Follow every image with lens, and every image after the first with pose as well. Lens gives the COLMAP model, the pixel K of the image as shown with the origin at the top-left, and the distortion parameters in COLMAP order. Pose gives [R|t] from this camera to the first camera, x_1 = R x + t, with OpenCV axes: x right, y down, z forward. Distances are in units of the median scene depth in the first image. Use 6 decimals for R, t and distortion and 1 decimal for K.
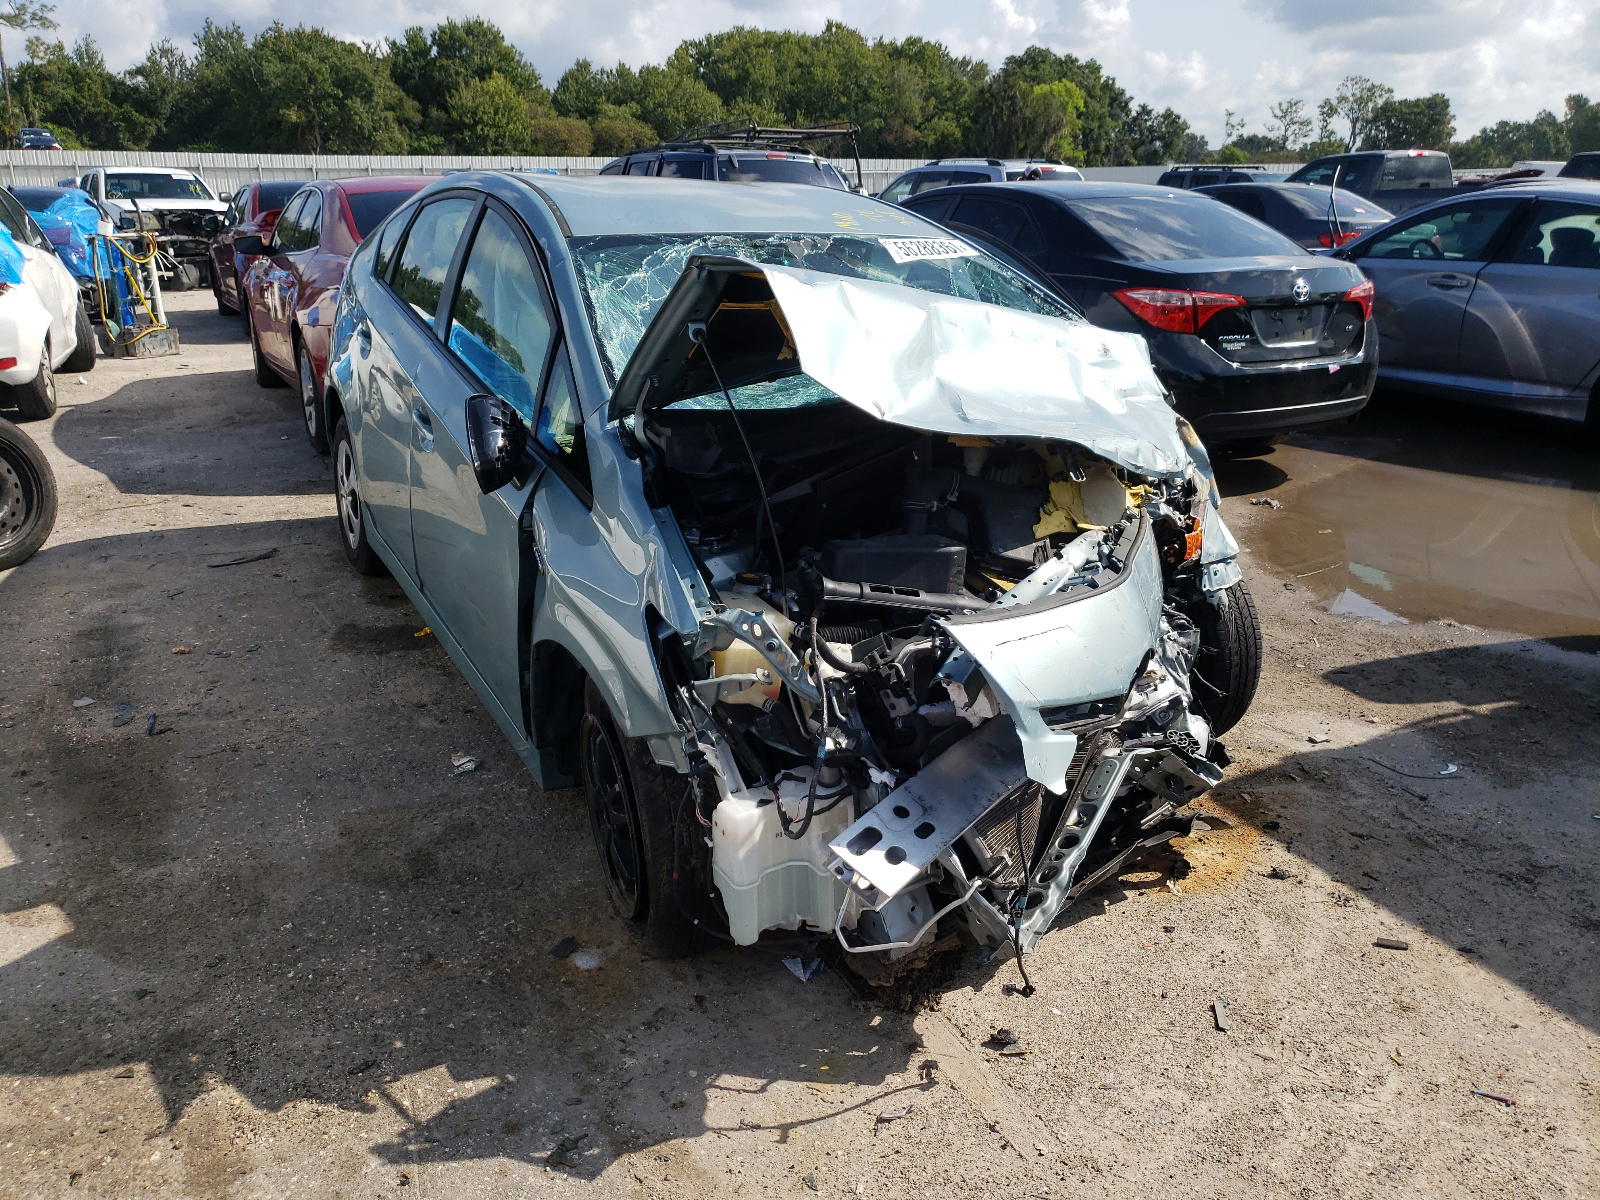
lens RADIAL K [[1217.8, 0, 792.8], [0, 1217.8, 604.1], [0, 0, 1]] dist [0.006326, 0.001775]
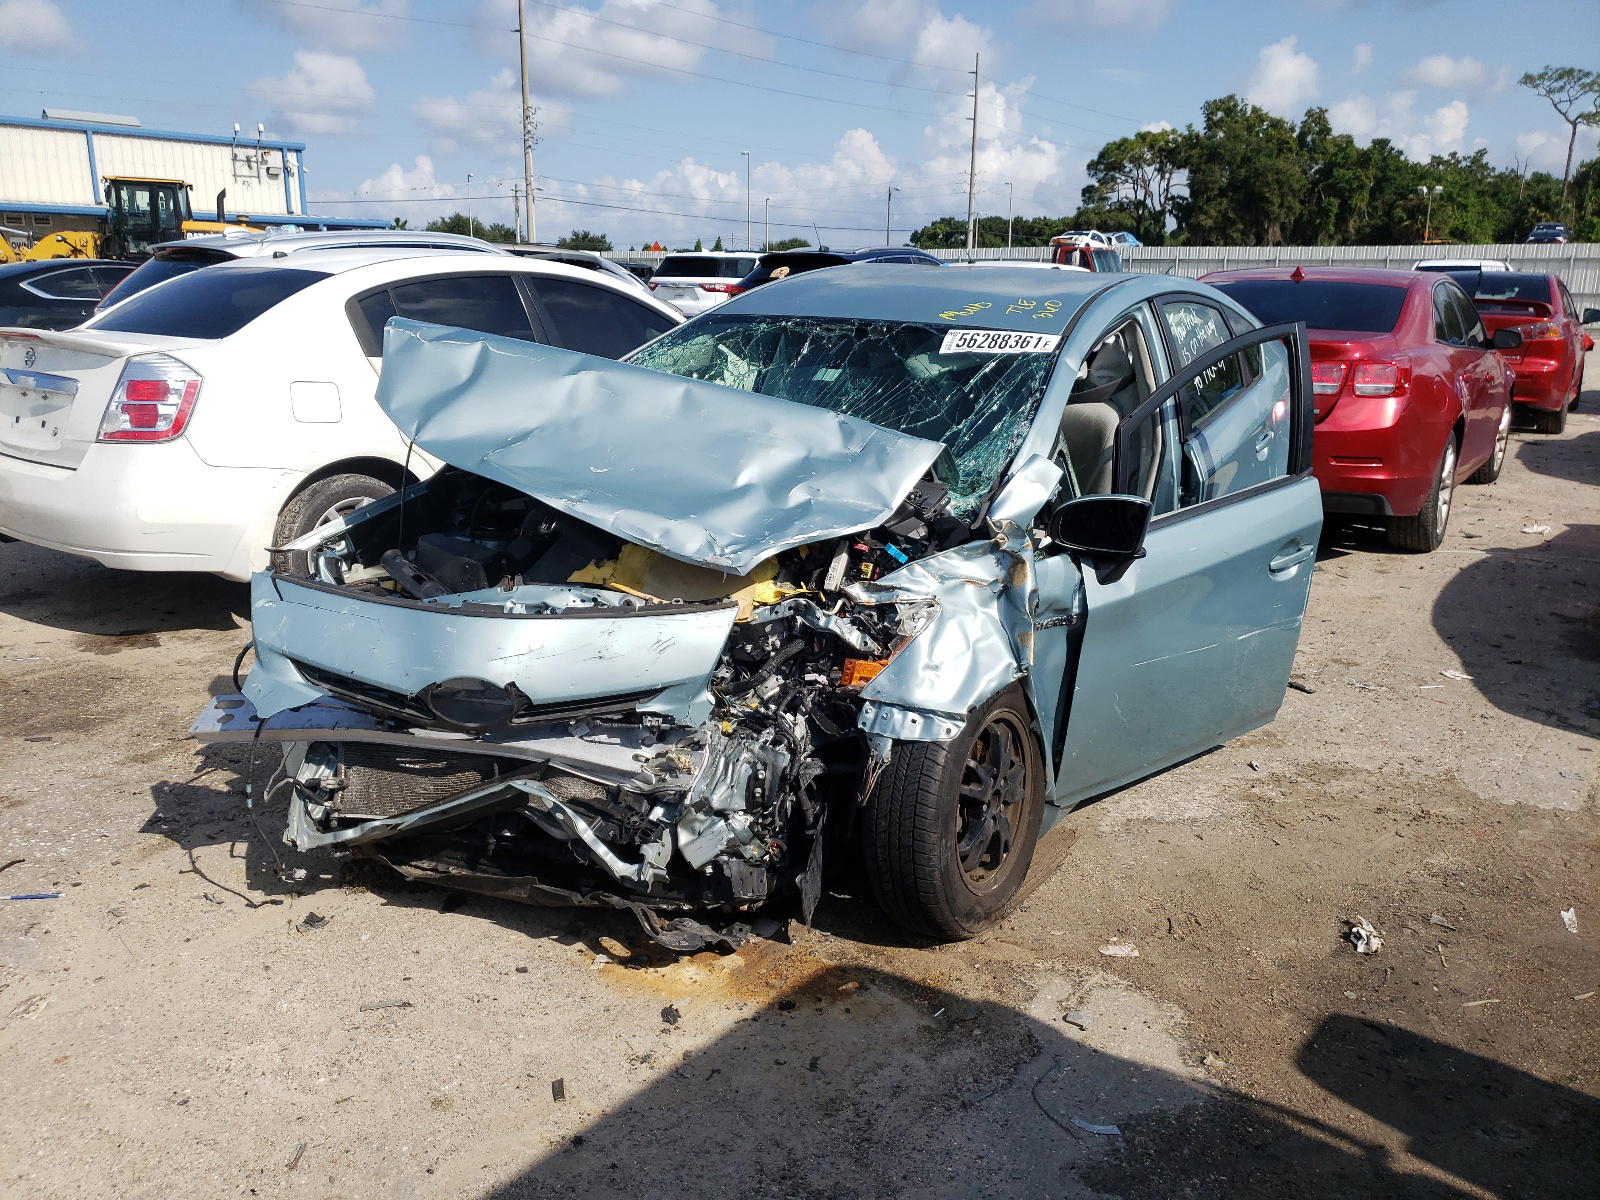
lens RADIAL K [[1233.9, 0, 782.9], [0, 1233.9, 598.5], [0, 0, 1]] dist [0.040410, -0.055422]
pose [[0.493310, 0.234998, -0.837509, 1.460589], [-0.299389, 0.949860, 0.090177, -0.231271], [0.816708, 0.206255, 0.538931, 0.651805]]
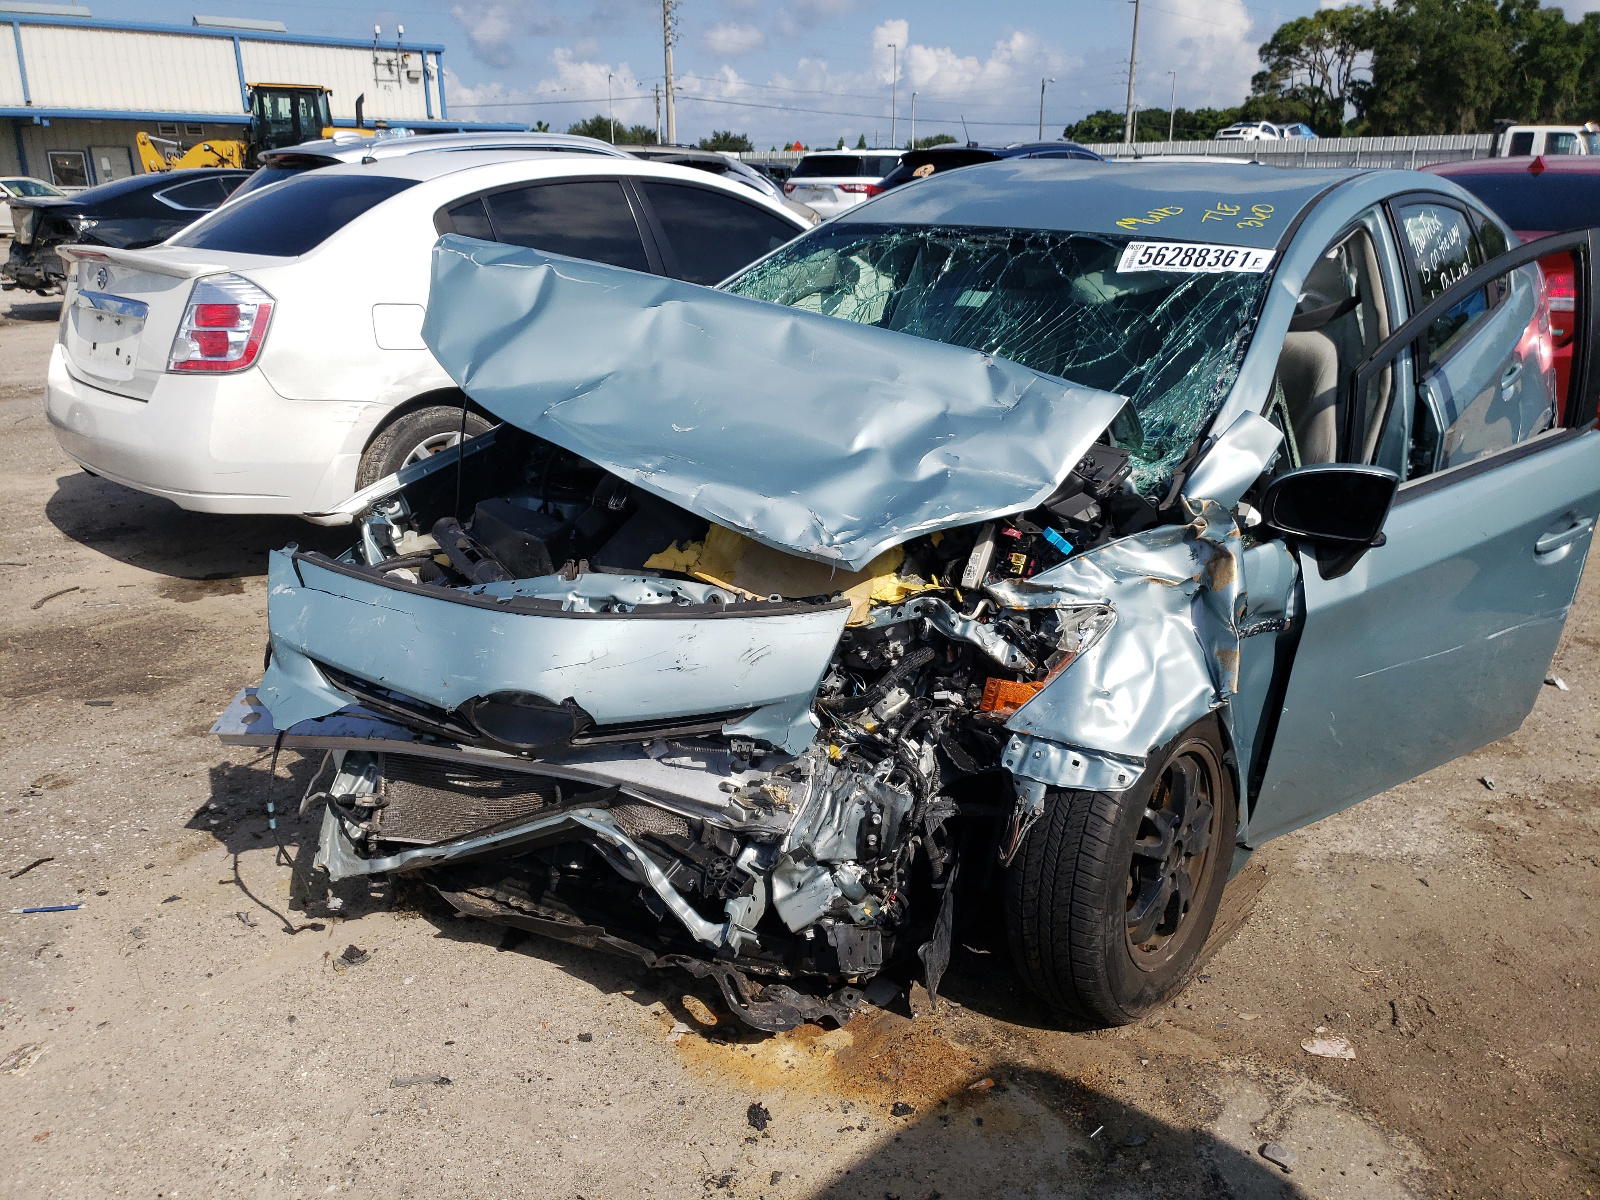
lens RADIAL K [[1217.8, 0, 792.8], [0, 1217.8, 604.1], [0, 0, 1]] dist [0.006326, 0.001775]
pose [[0.399737, 0.313542, -0.861337, 1.205265], [-0.301486, 0.932370, 0.199483, -0.279670], [0.865631, 0.179940, 0.467231, 0.797480]]
